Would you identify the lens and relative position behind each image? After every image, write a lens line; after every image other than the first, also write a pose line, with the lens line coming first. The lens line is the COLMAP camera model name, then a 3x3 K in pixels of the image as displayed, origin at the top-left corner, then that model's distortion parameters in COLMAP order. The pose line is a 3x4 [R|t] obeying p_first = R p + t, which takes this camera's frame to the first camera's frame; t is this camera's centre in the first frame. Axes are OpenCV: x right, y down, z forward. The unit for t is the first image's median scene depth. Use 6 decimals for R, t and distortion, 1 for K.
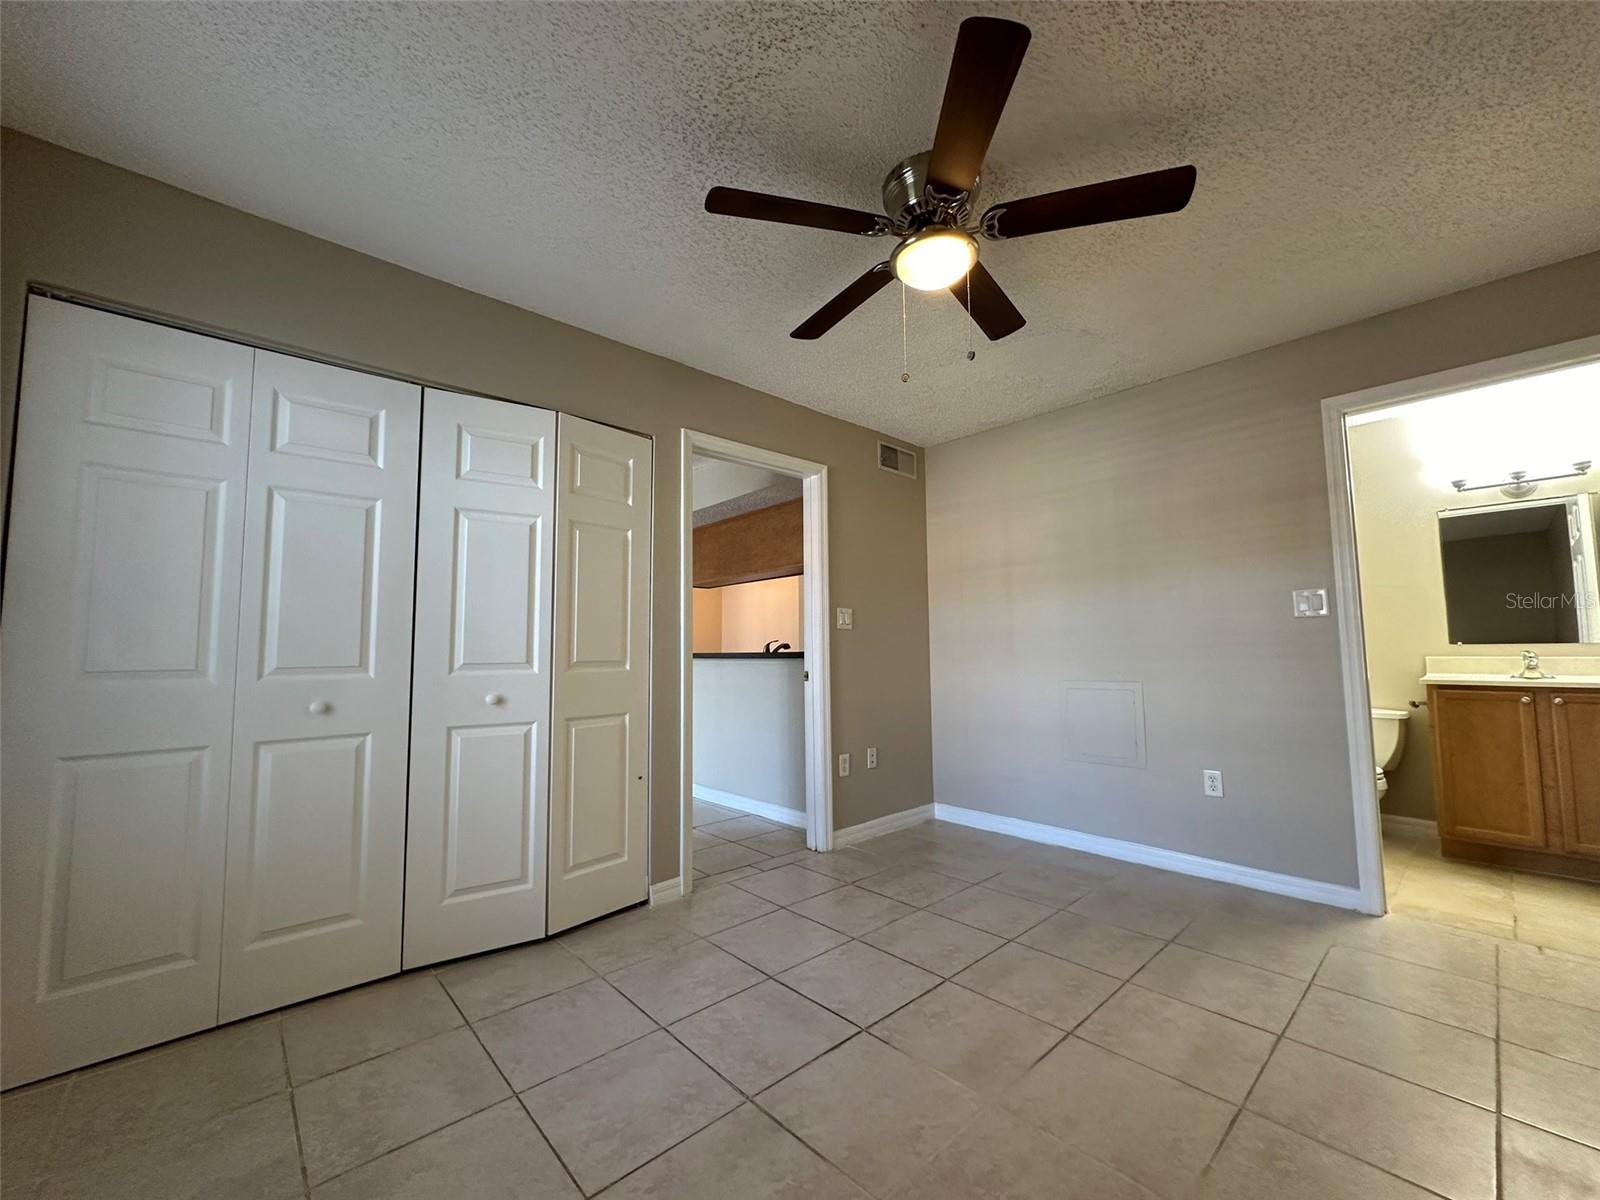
lens RADIAL K [[637.1, 0, 799.6], [0, 637.1, 599.7], [0, 0, 1]] dist [-0.002943, 0.000006]
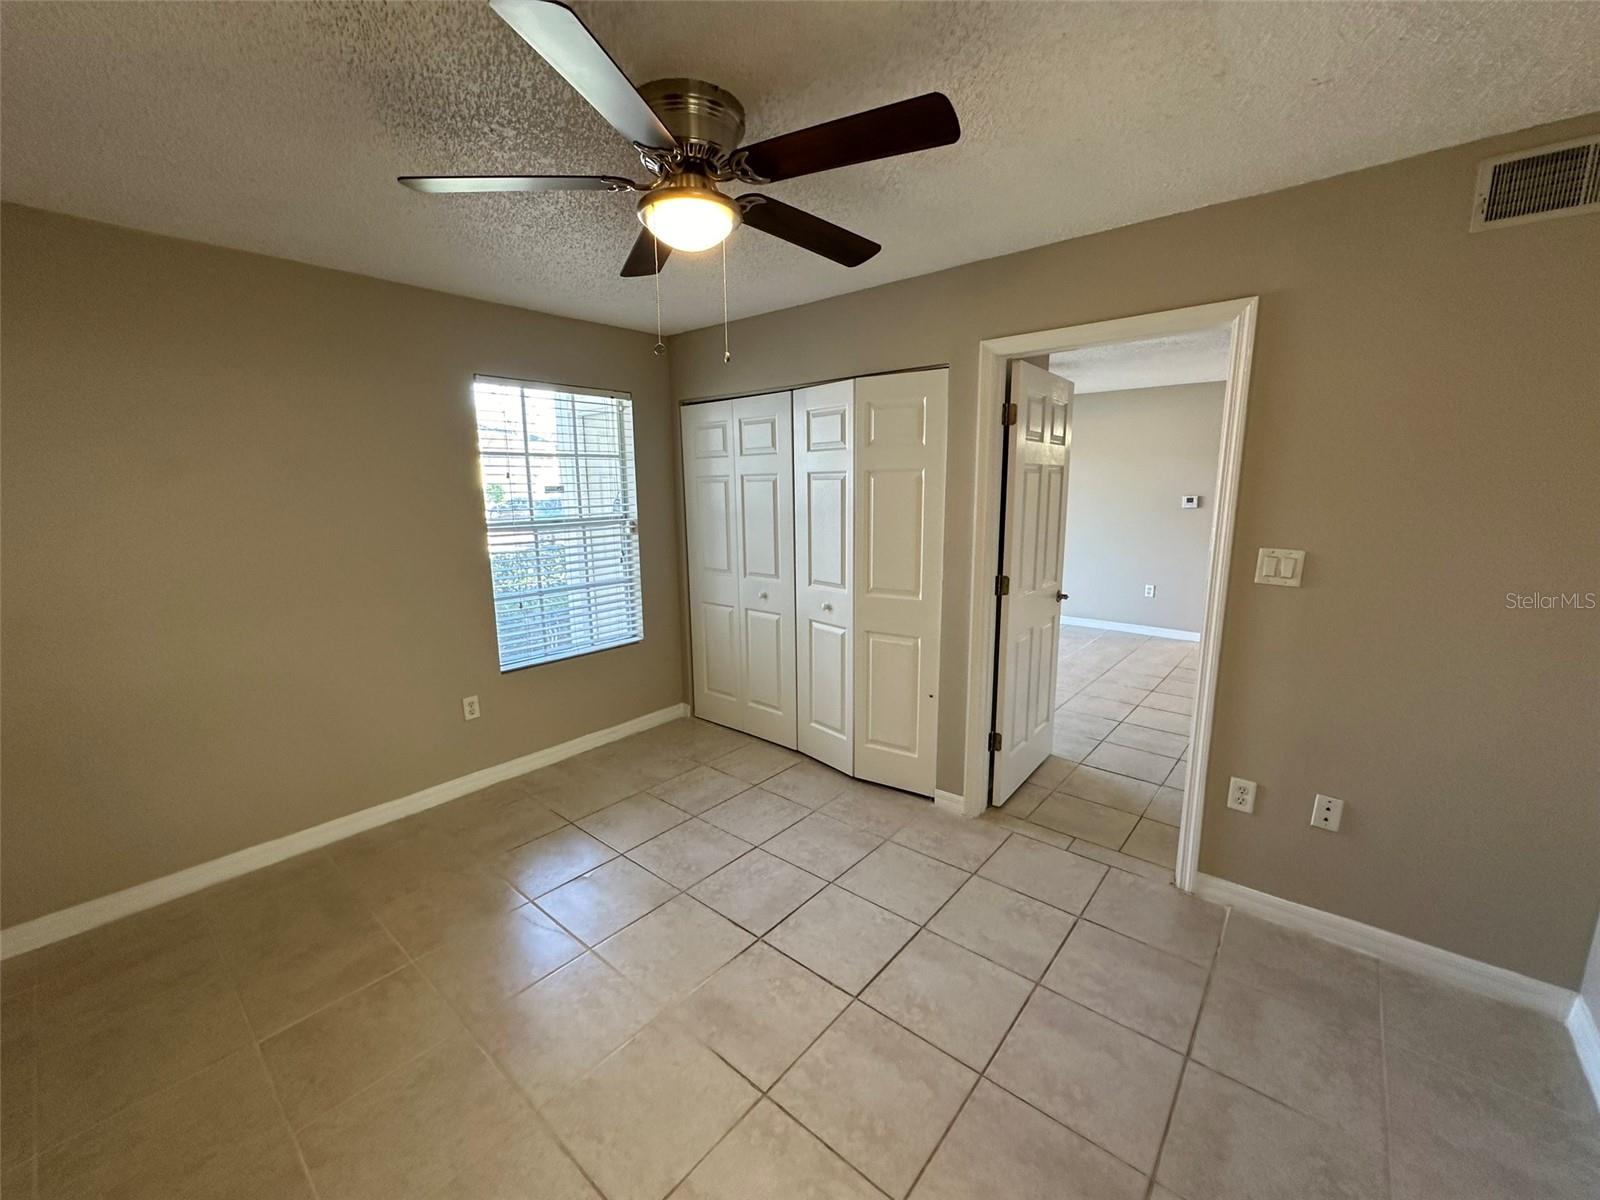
lens RADIAL K [[637.1, 0, 799.6], [0, 637.1, 599.7], [0, 0, 1]] dist [-0.002943, 0.000006]
pose [[0.129924, 0.184640, -0.974181, 0.826151], [0.089607, 0.976301, 0.196993, -0.133833], [0.987467, -0.112888, 0.110300, 0.710471]]
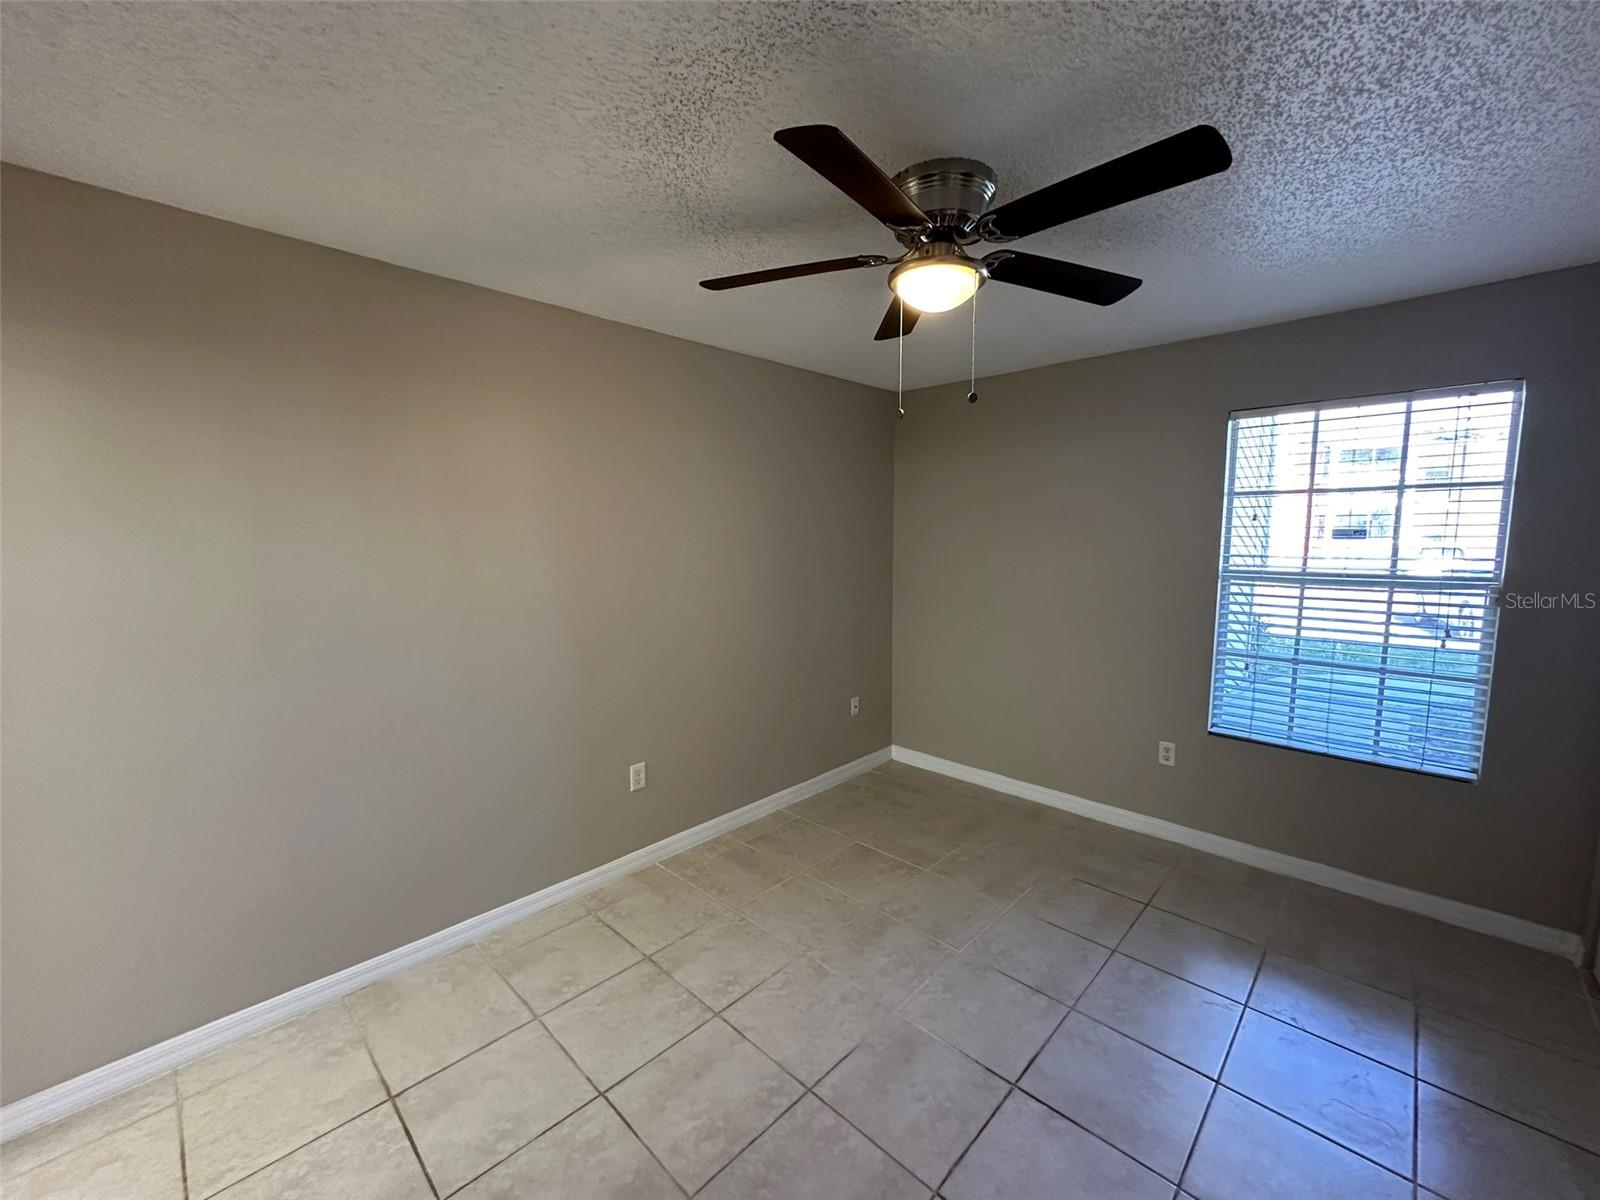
lens RADIAL K [[637.1, 0, 799.6], [0, 637.1, 599.7], [0, 0, 1]] dist [-0.002943, 0.000006]
pose [[-0.997959, 0.017906, -0.061290, 0.336835], [0.016563, 0.999613, 0.022342, -0.072712], [0.061666, 0.021281, -0.997870, 1.361672]]
